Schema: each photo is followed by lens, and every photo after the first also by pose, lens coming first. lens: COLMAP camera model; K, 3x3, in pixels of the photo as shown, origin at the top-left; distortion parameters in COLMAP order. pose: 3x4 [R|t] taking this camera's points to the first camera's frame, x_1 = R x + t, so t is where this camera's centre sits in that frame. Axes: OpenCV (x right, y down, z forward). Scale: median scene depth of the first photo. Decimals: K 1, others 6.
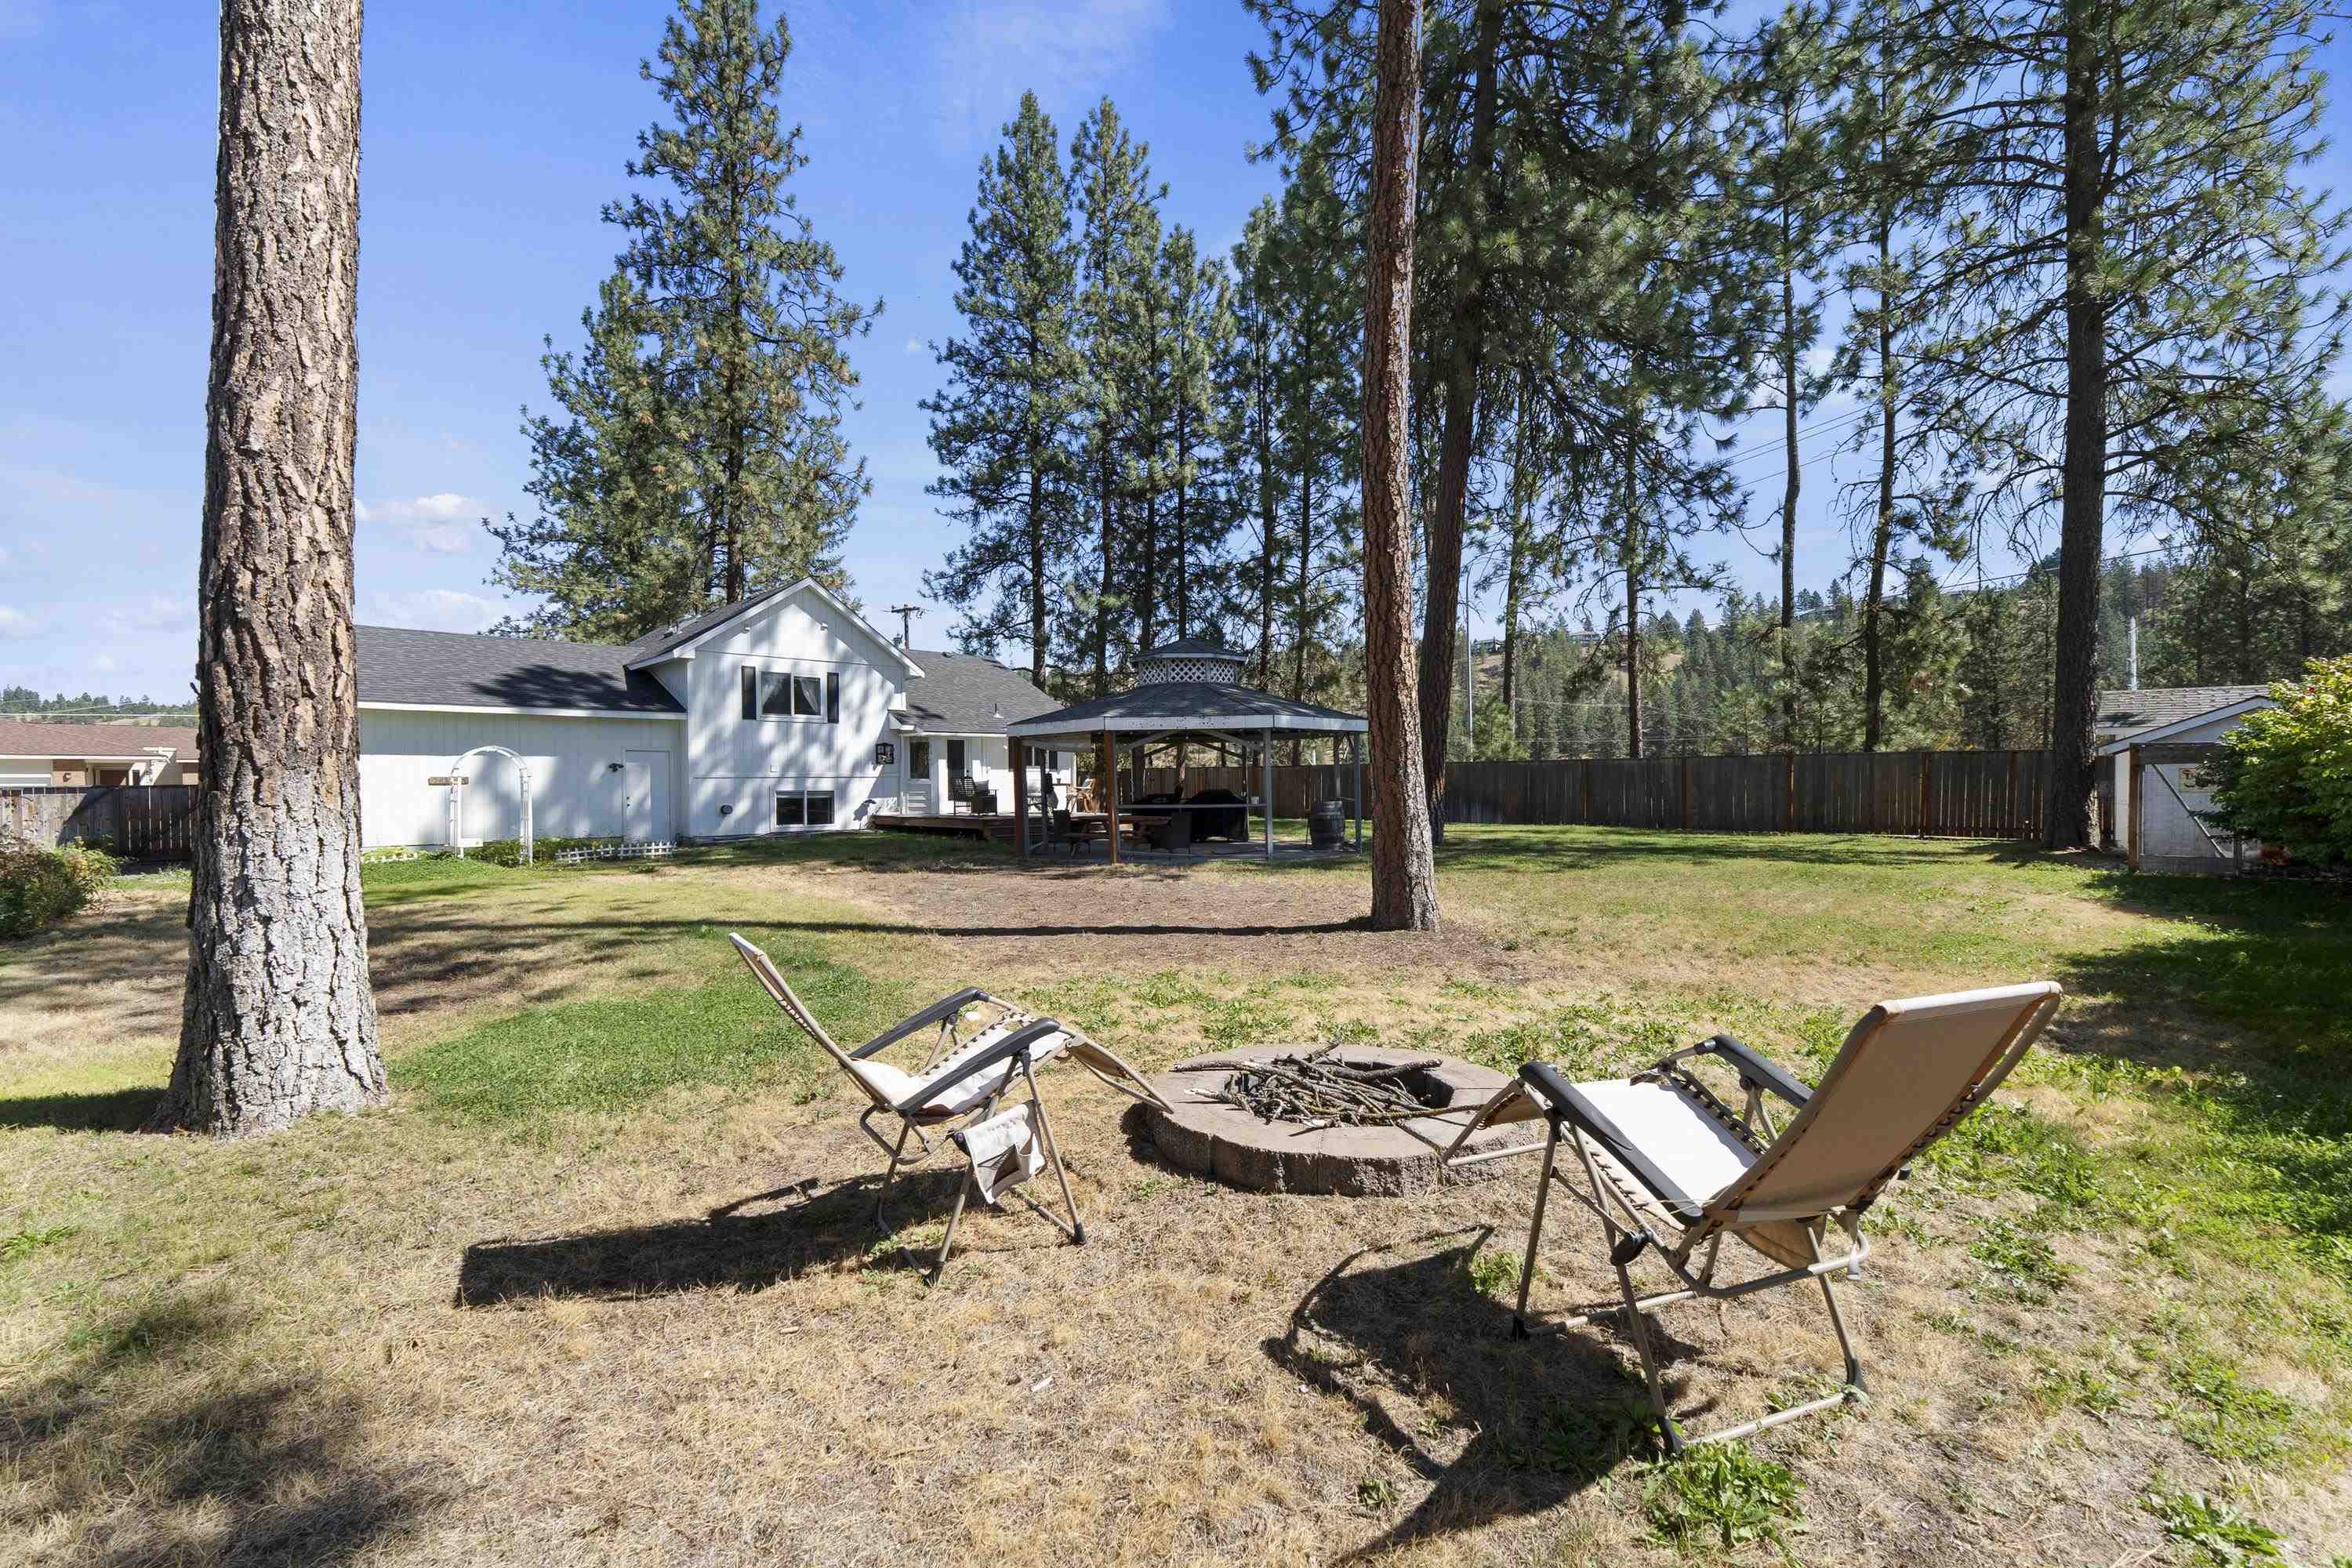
lens RADIAL K [[1000.3, 0, 1164.7], [0, 1000.3, 790.8], [0, 0, 1]] dist [0.005093, 0.000489]
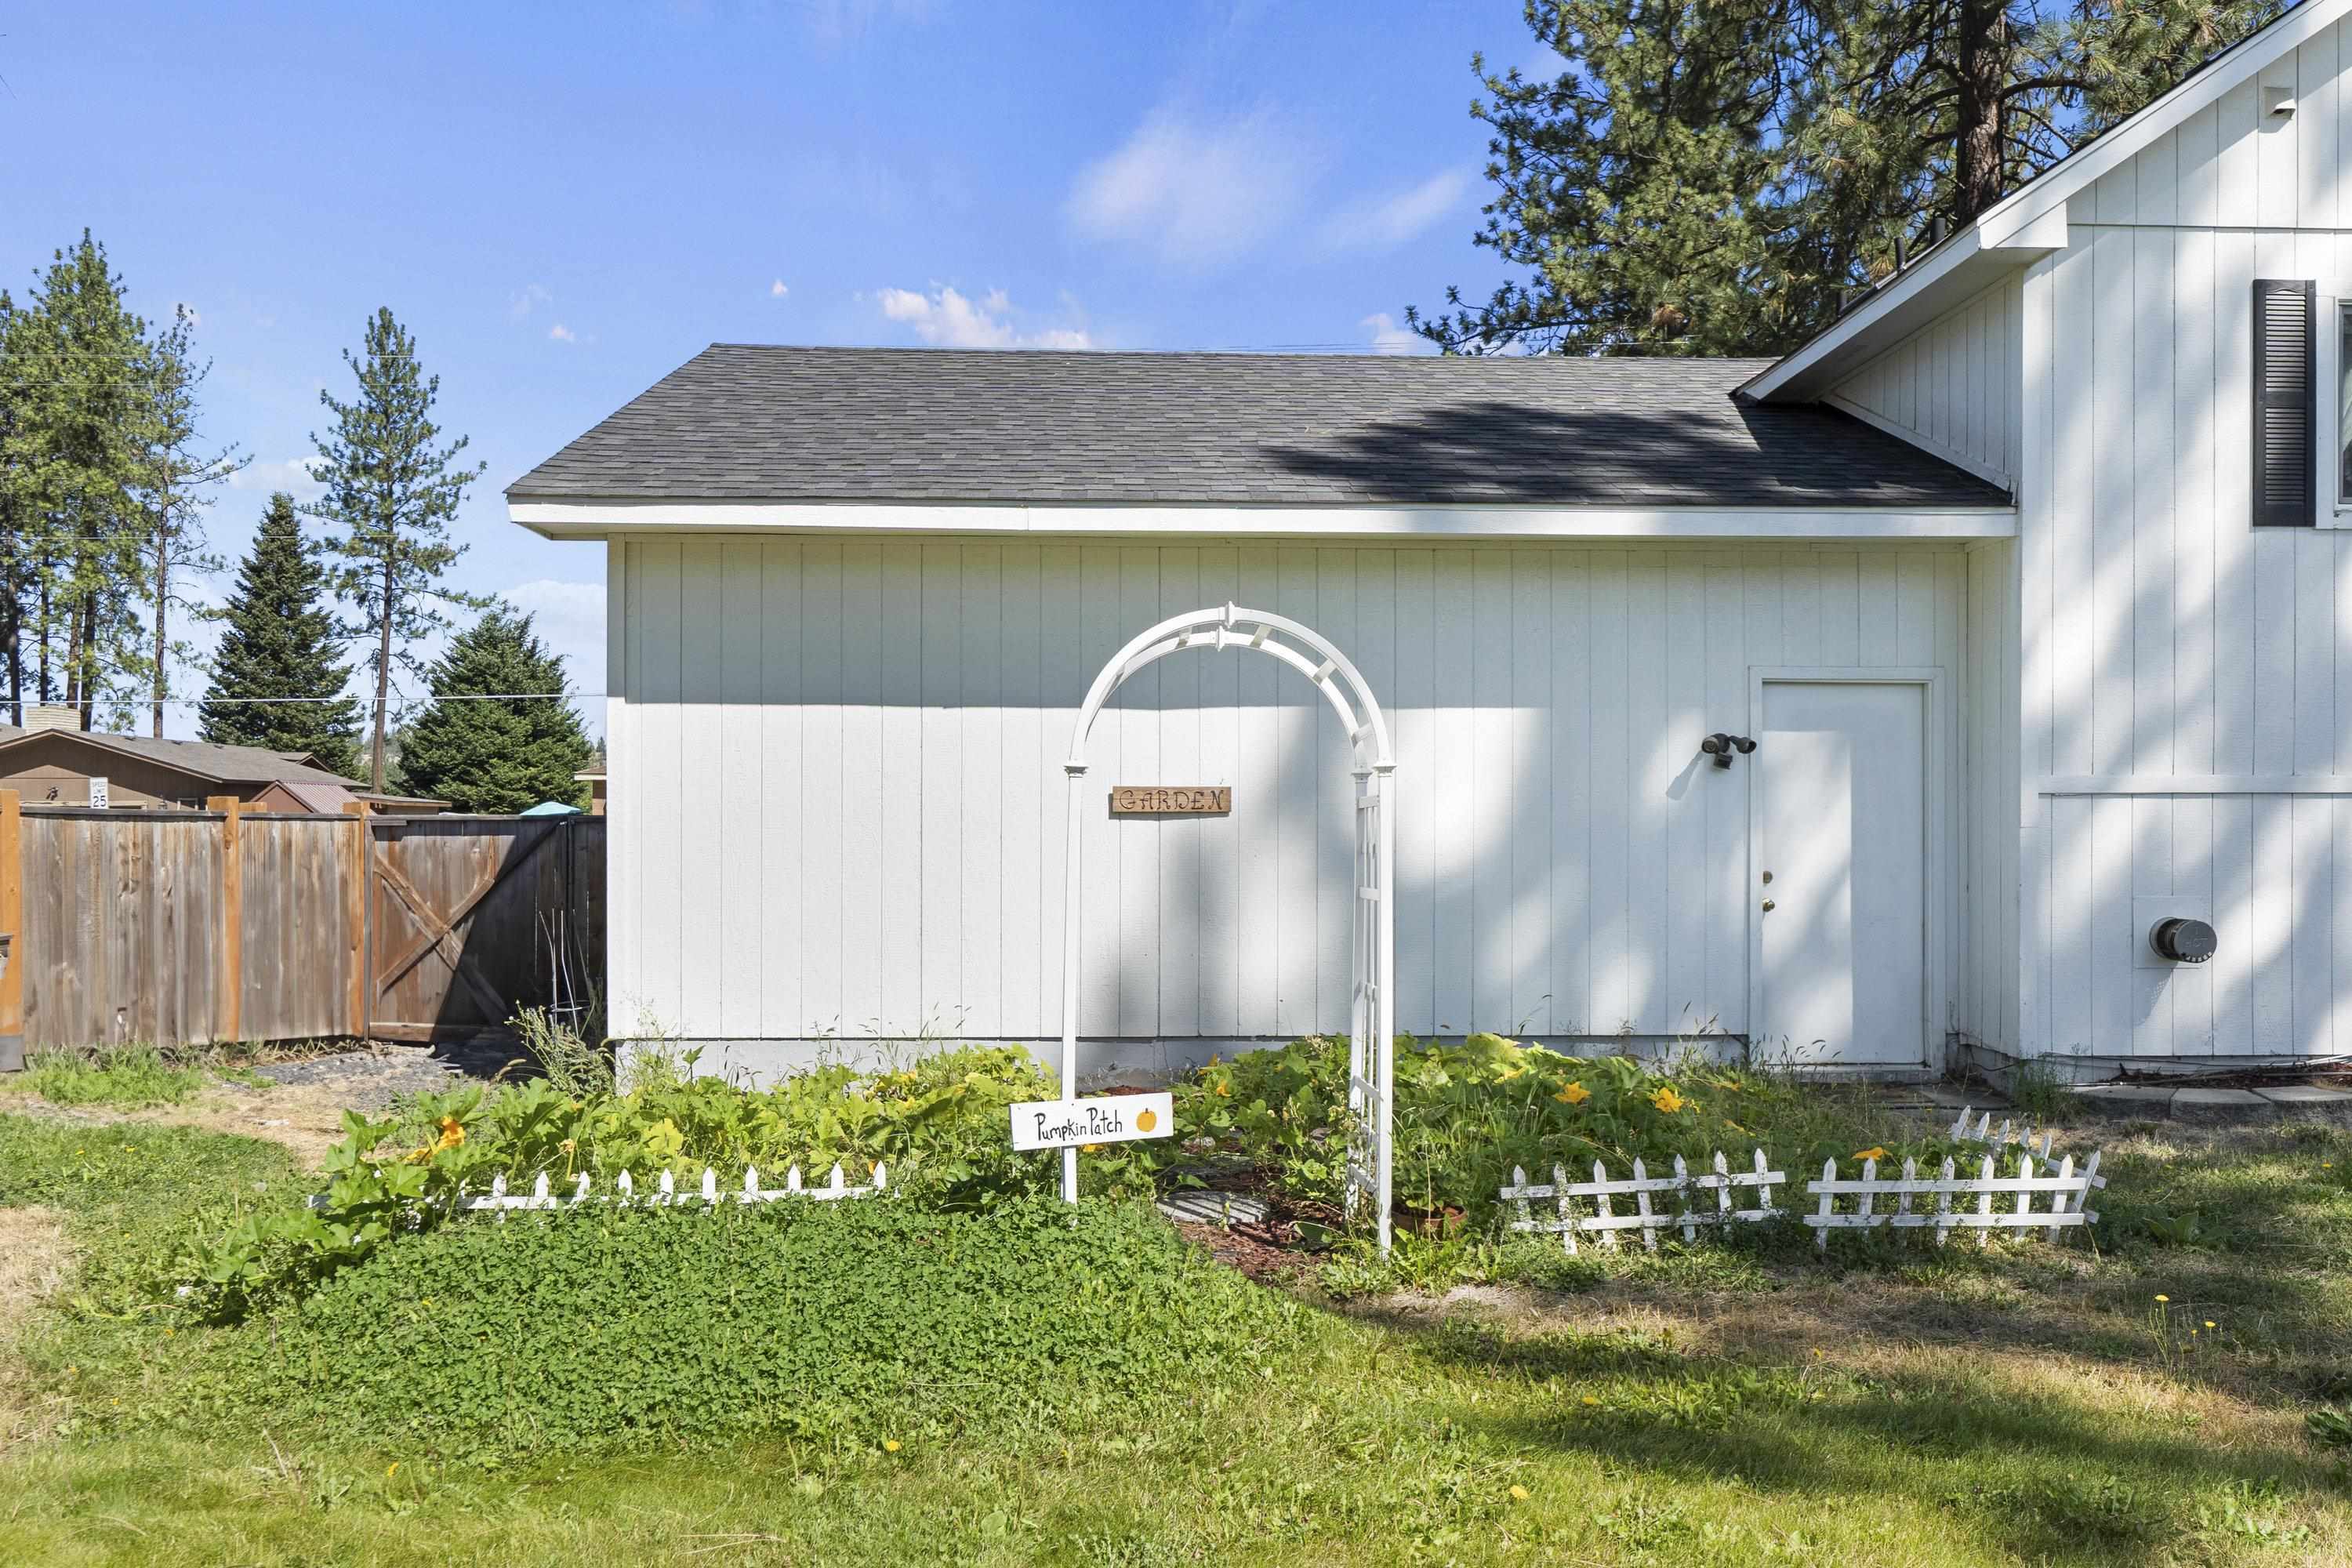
lens RADIAL K [[1797.7, 0, 1194.7], [0, 1797.7, 829.4], [0, 0, 1]] dist [0.005917, 0.001399]
pose [[0.747088, 0.009845, -0.664652, -0.363701], [-0.012609, 0.999920, 0.000638, -0.003035], [0.664605, 0.007904, 0.747153, 0.603105]]
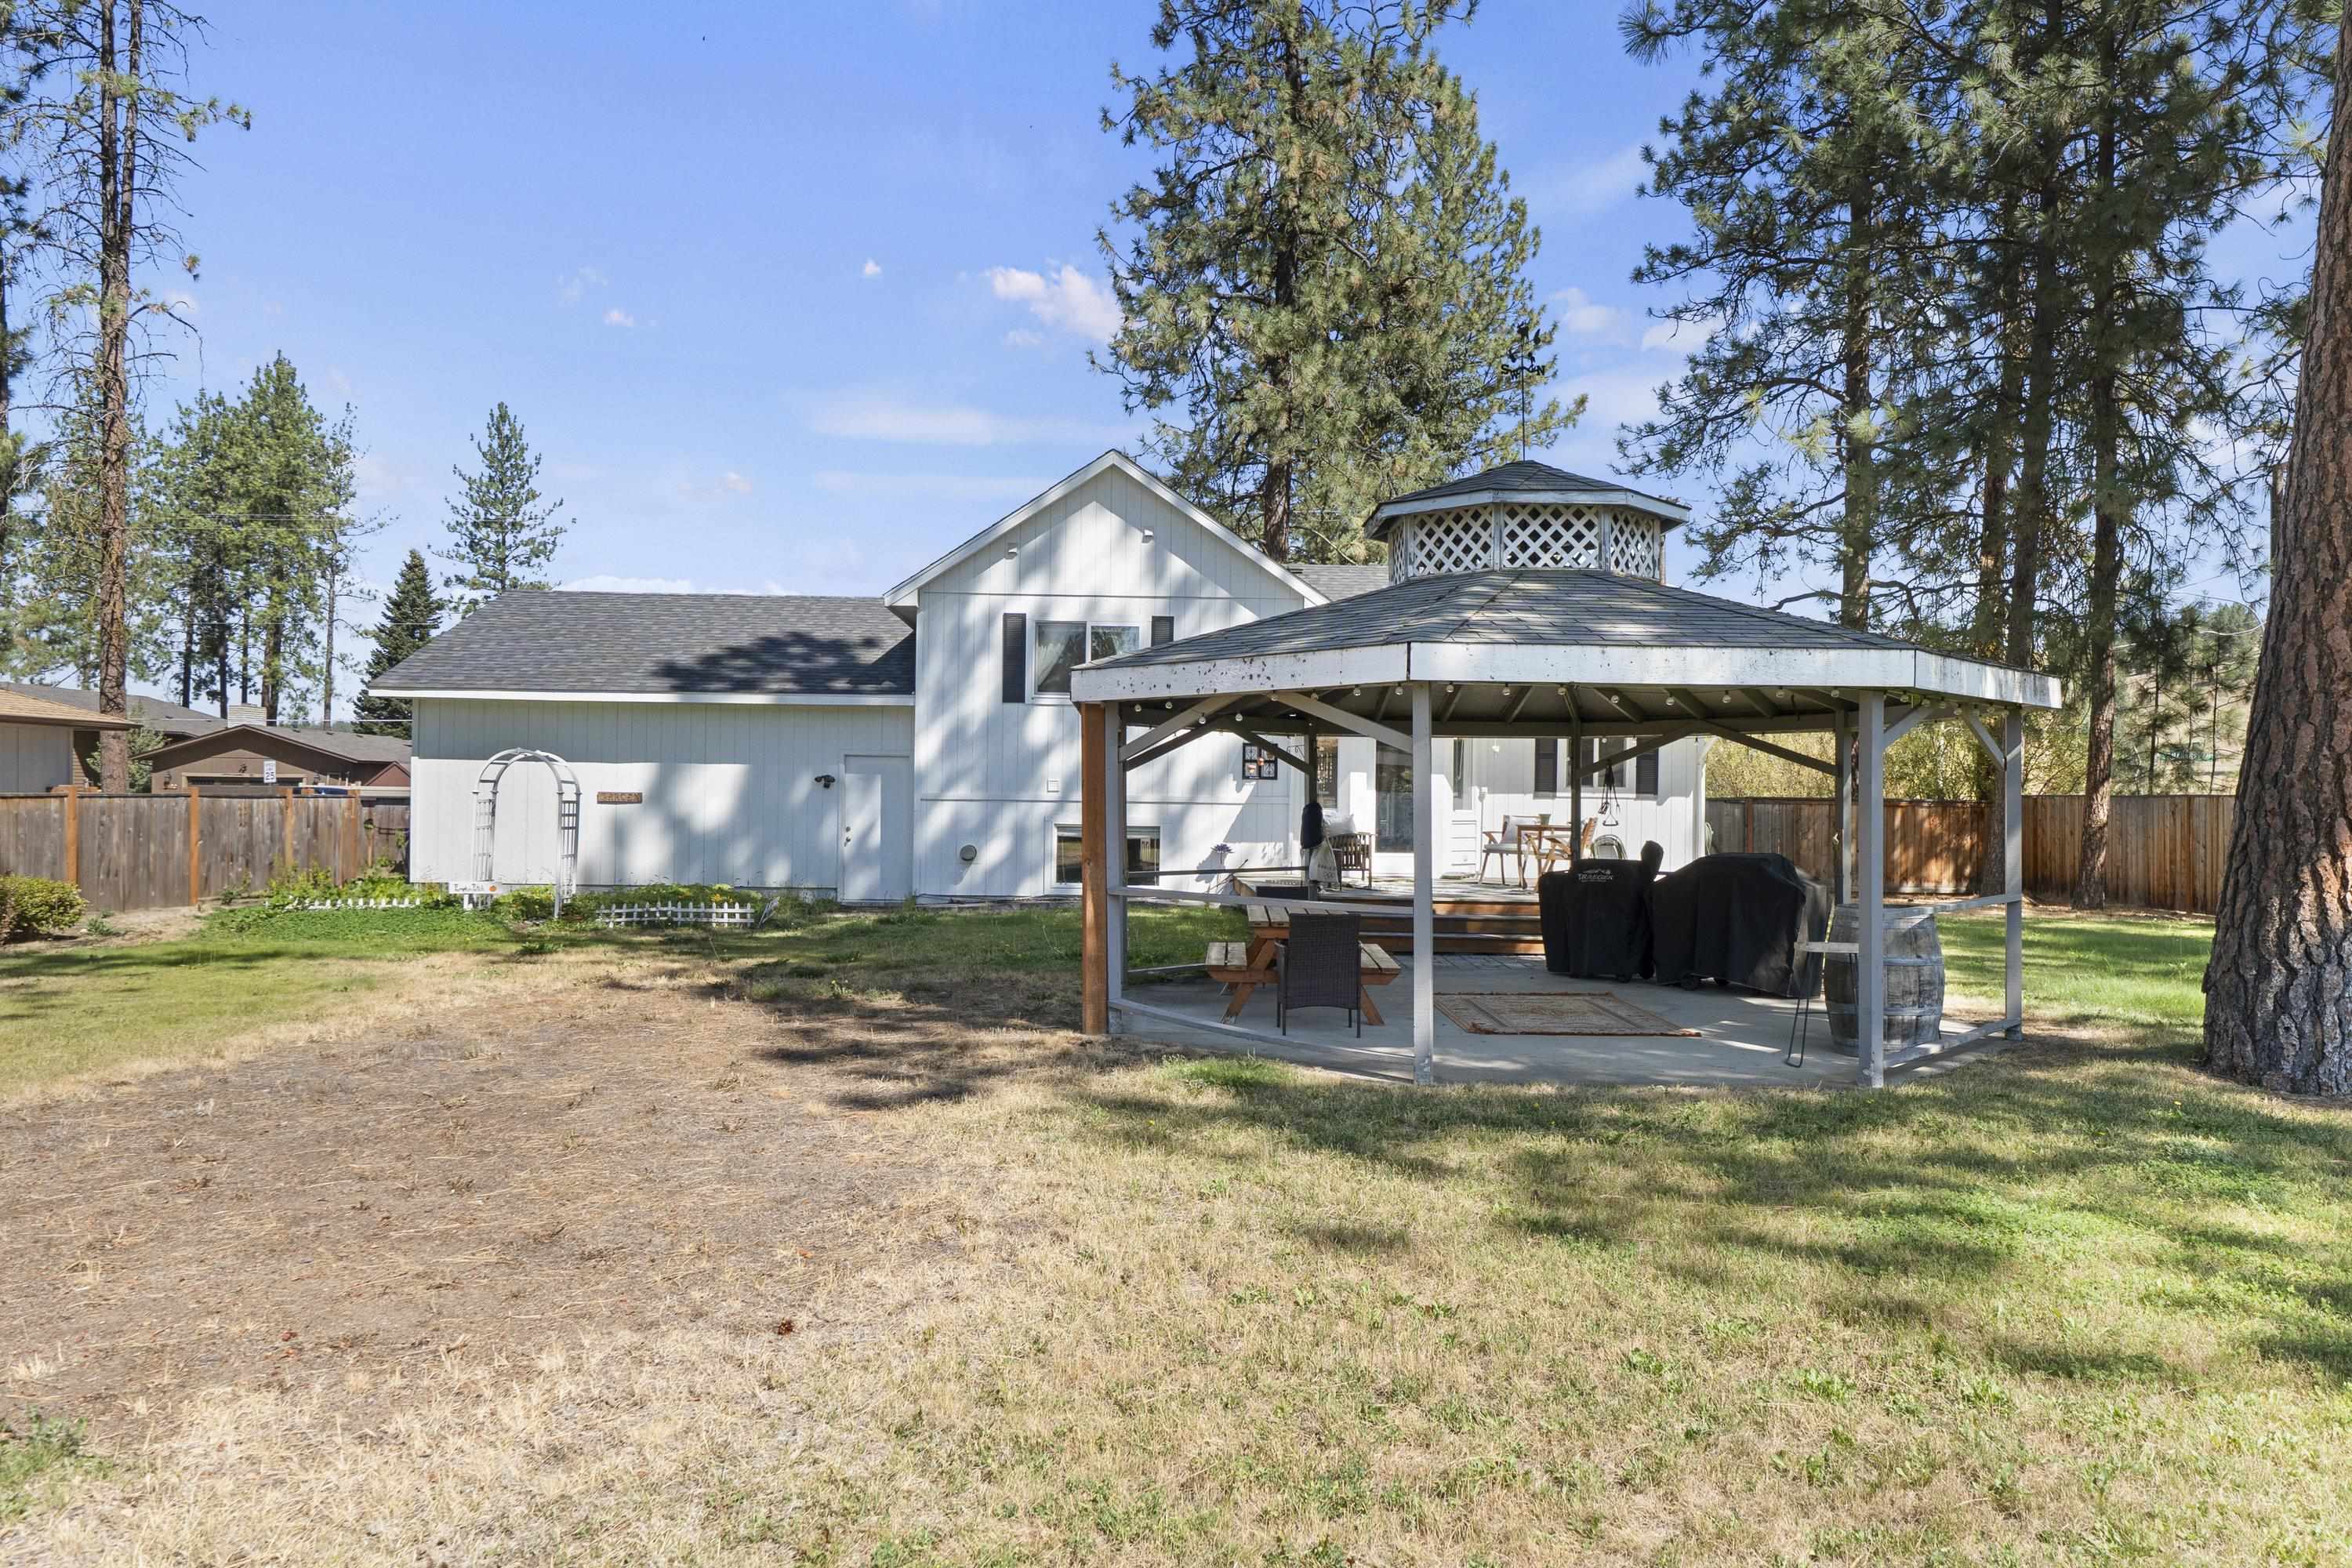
lens RADIAL K [[1527.1, 0, 1155.2], [0, 1527.1, 796.3], [0, 0, 1]] dist [0.001629, 0.000563]
pose [[0.721844, 0.015937, -0.691872, 0.300364], [-0.026804, 0.999629, -0.004939, -0.015018], [0.691536, 0.022110, 0.722003, 0.443987]]
